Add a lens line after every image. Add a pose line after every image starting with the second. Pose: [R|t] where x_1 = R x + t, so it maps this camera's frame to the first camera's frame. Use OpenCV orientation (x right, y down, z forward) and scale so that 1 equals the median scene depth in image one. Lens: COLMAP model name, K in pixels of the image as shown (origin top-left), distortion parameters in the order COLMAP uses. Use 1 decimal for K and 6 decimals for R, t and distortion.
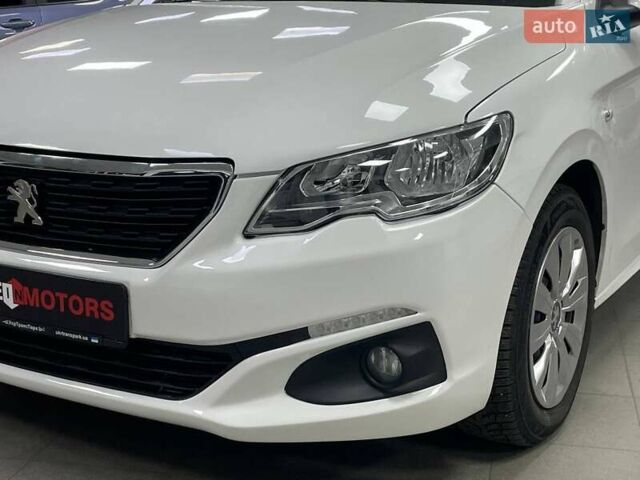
lens RADIAL K [[1015.8, 0, 320.0], [0, 1015.8, 240.0], [0, 0, 1]] dist [0.114727, -0.051442]
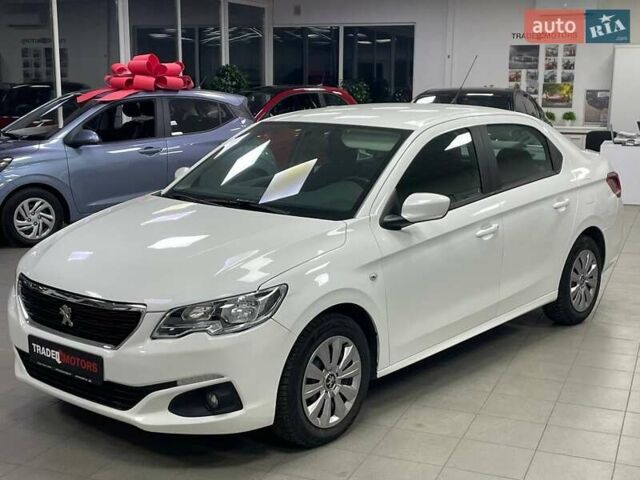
lens RADIAL K [[923.8, 0, 311.9], [0, 923.8, 241.3], [0, 0, 1]] dist [0.117678, -0.038396]
pose [[0.986197, 0.038516, -0.161034, 0.574412], [-0.046085, 0.997988, -0.043536, -0.139187], [0.159033, 0.050356, 0.985988, -0.938755]]
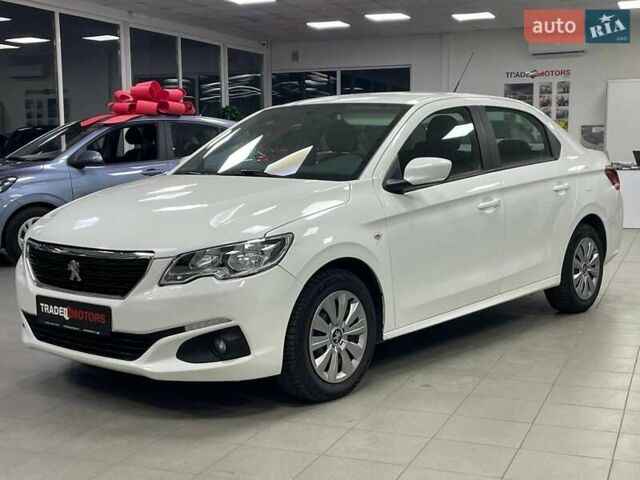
lens RADIAL K [[923.8, 0, 311.9], [0, 923.8, 241.3], [0, 0, 1]] dist [0.117678, -0.038396]
pose [[0.986643, 0.011130, -0.162515, 0.573135], [-0.030216, 0.992854, -0.115447, 0.122297], [0.160069, 0.118816, 0.979929, -0.943094]]
